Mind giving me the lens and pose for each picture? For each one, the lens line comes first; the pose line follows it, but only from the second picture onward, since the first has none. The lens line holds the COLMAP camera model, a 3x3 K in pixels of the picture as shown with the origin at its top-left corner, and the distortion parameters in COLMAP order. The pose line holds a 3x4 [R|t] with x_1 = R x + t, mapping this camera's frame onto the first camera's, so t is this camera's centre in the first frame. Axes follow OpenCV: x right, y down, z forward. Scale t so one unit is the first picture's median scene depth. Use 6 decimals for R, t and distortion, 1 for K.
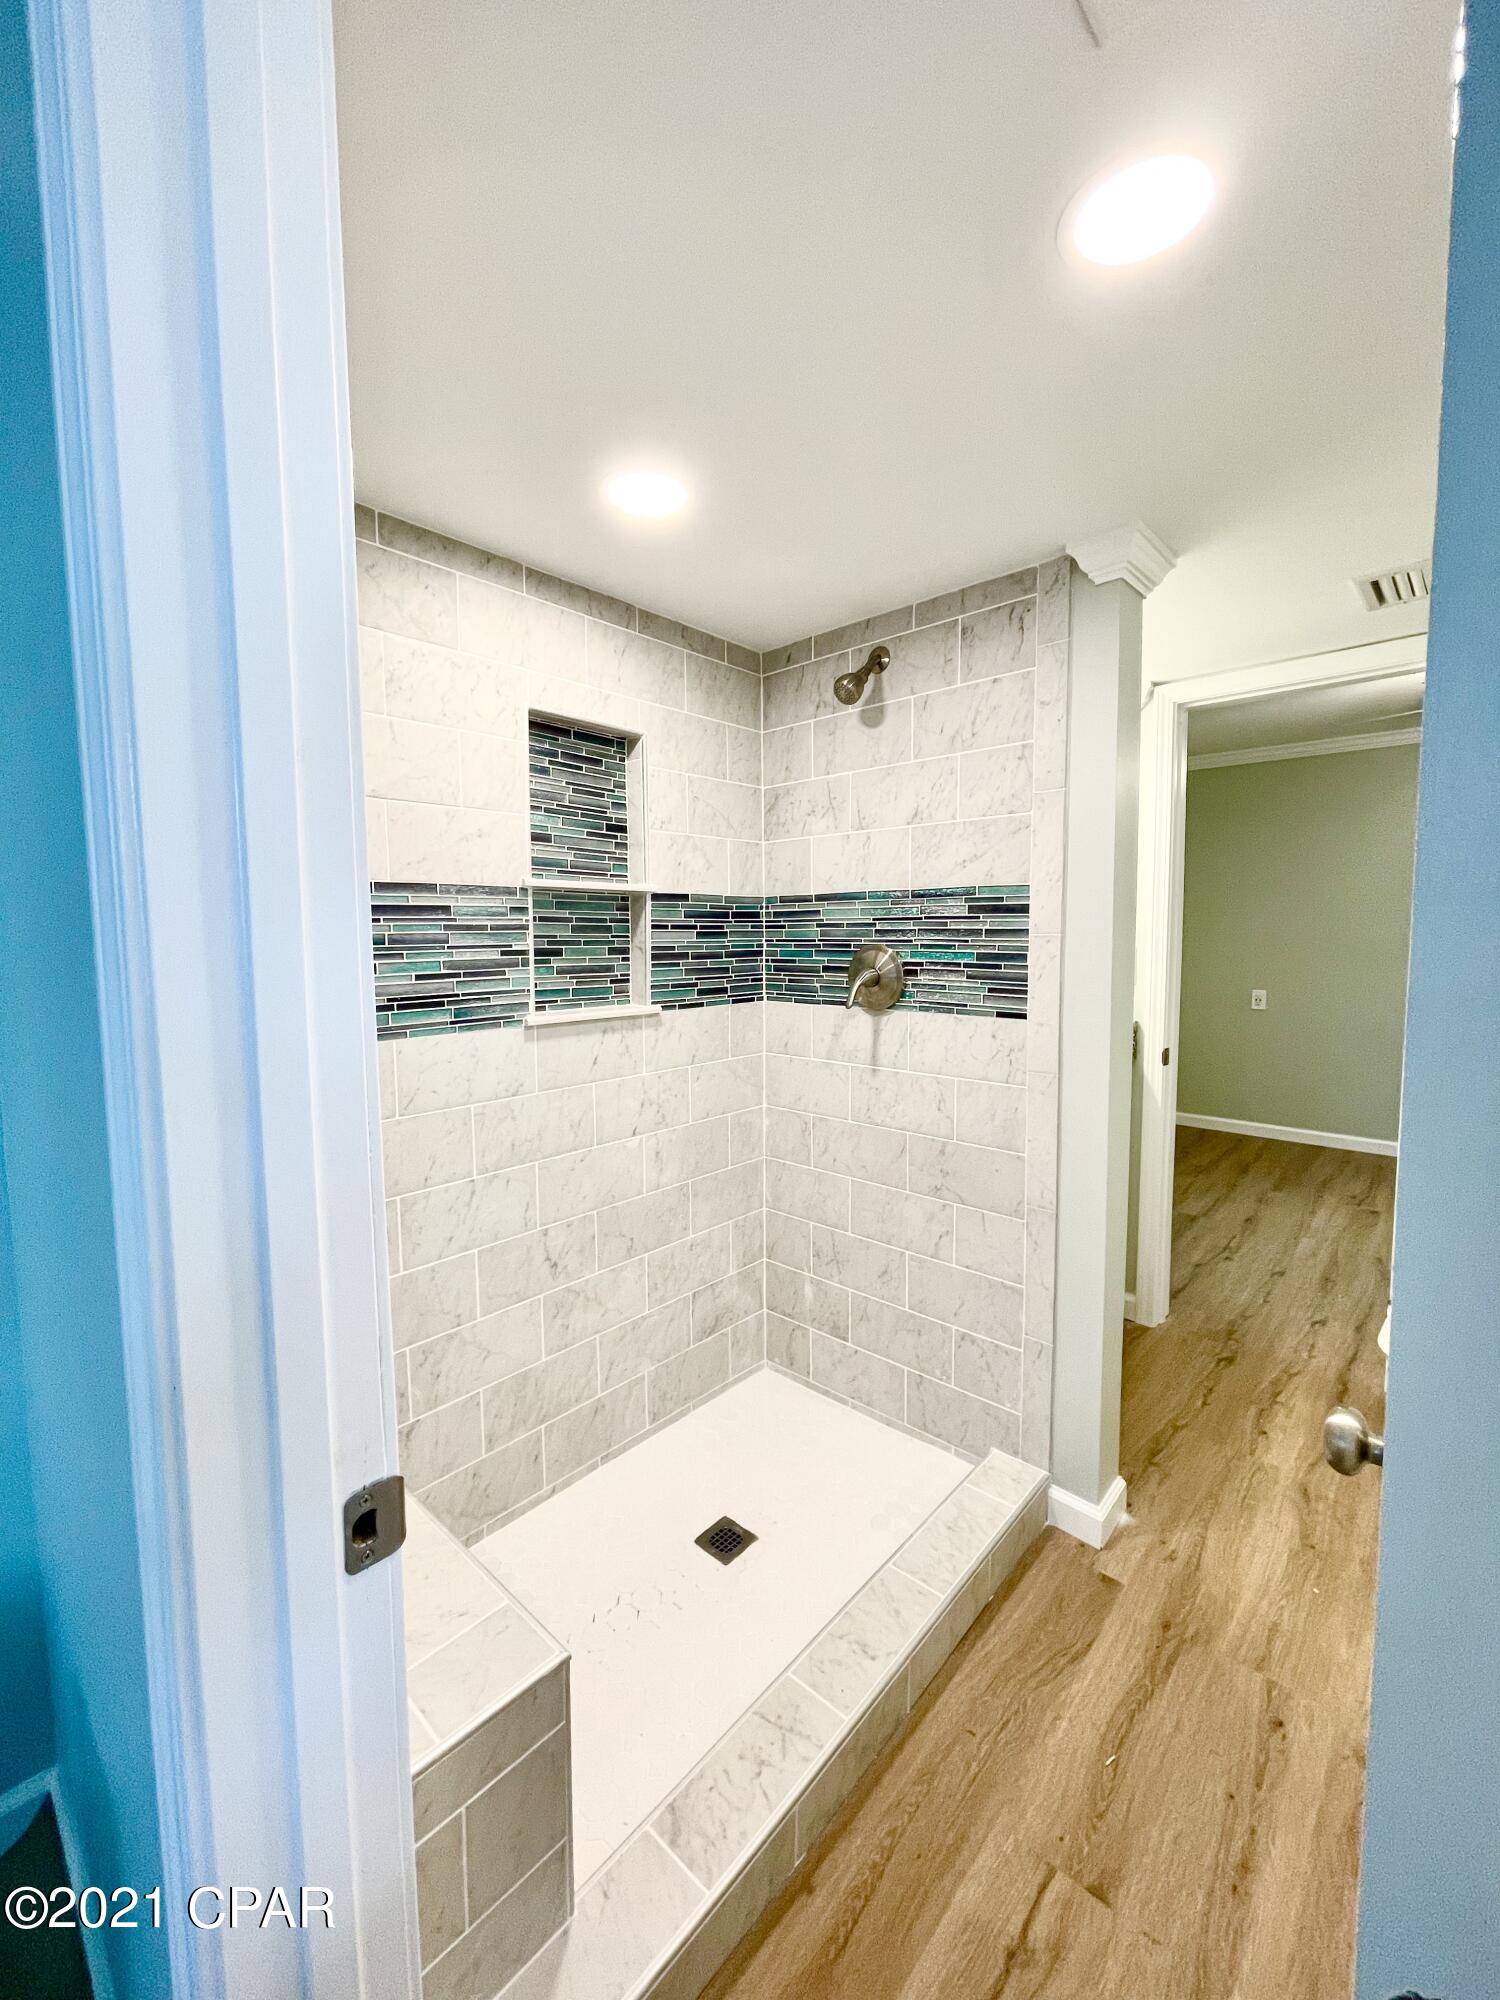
lens RADIAL K [[807.8, 0, 752.1], [0, 807.8, 1000.3], [0, 0, 1]] dist [-0.000814, -0.000882]
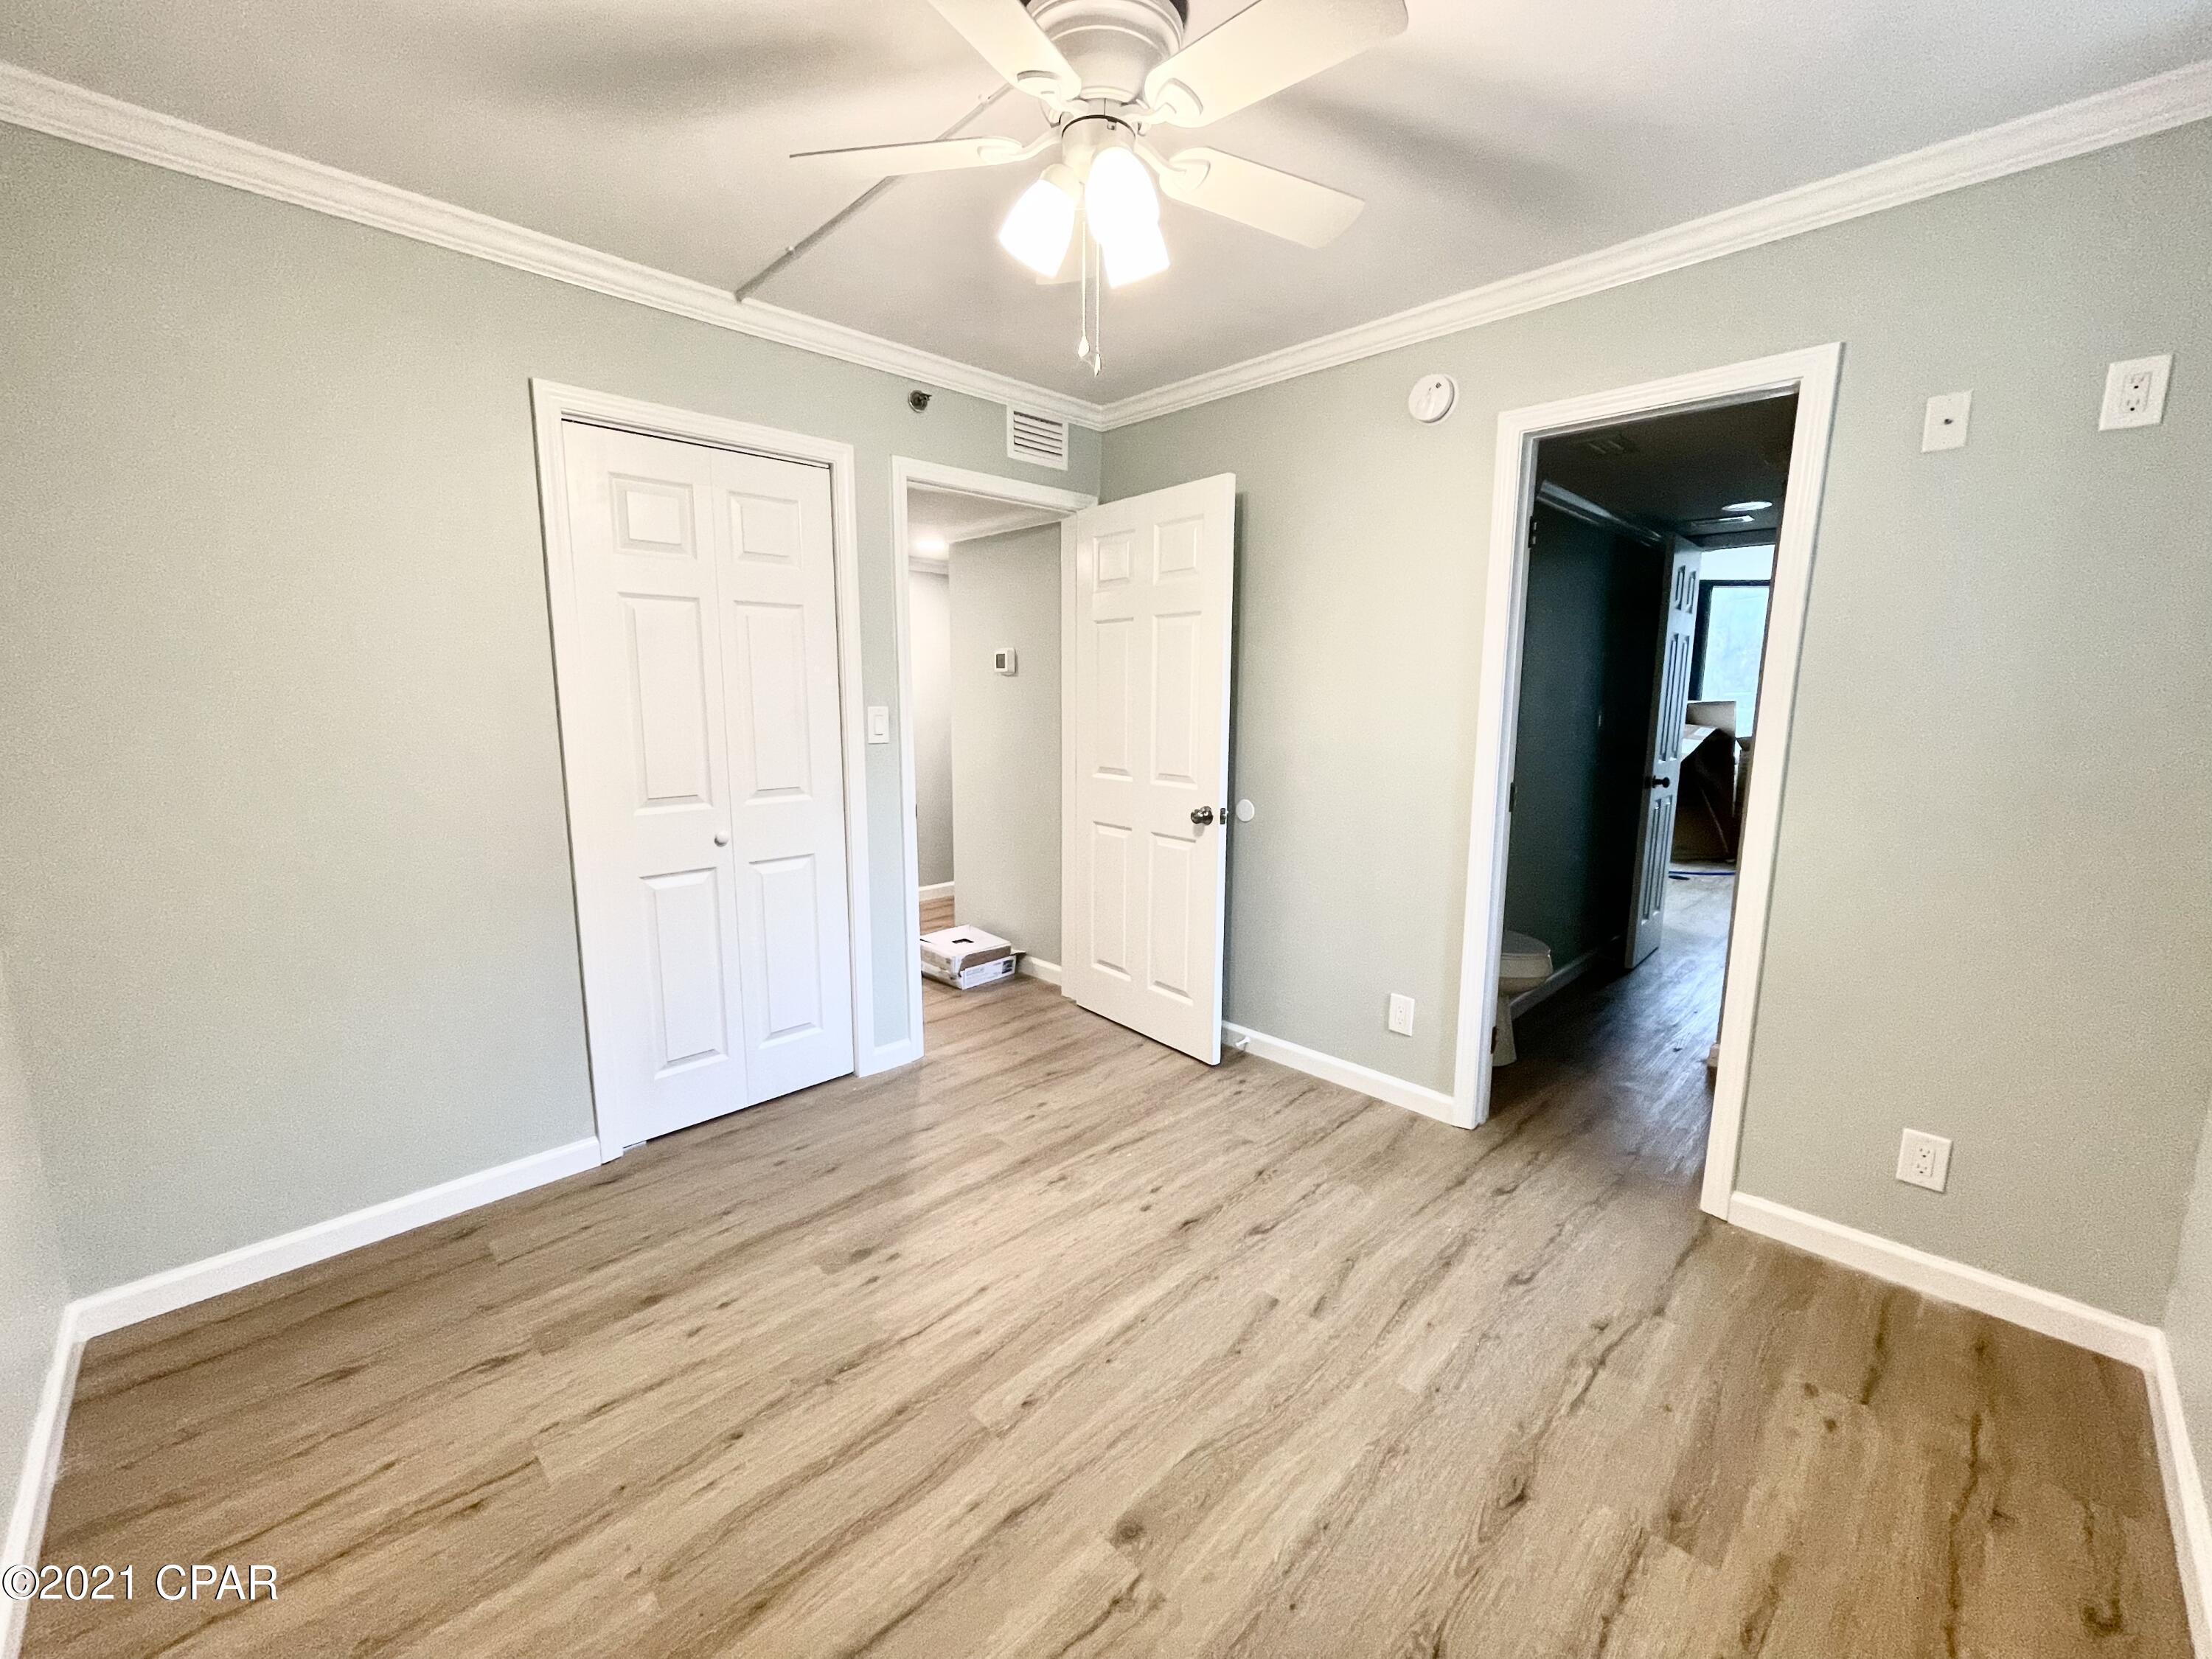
lens RADIAL K [[893.4, 0, 1102.7], [0, 893.4, 828.9], [0, 0, 1]] dist [-0.000814, -0.000882]
pose [[-0.998655, -0.007738, 0.051263, 0.987385], [0.004373, 0.972700, 0.232027, -0.146776], [-0.051659, 0.231939, -0.971358, 1.678170]]
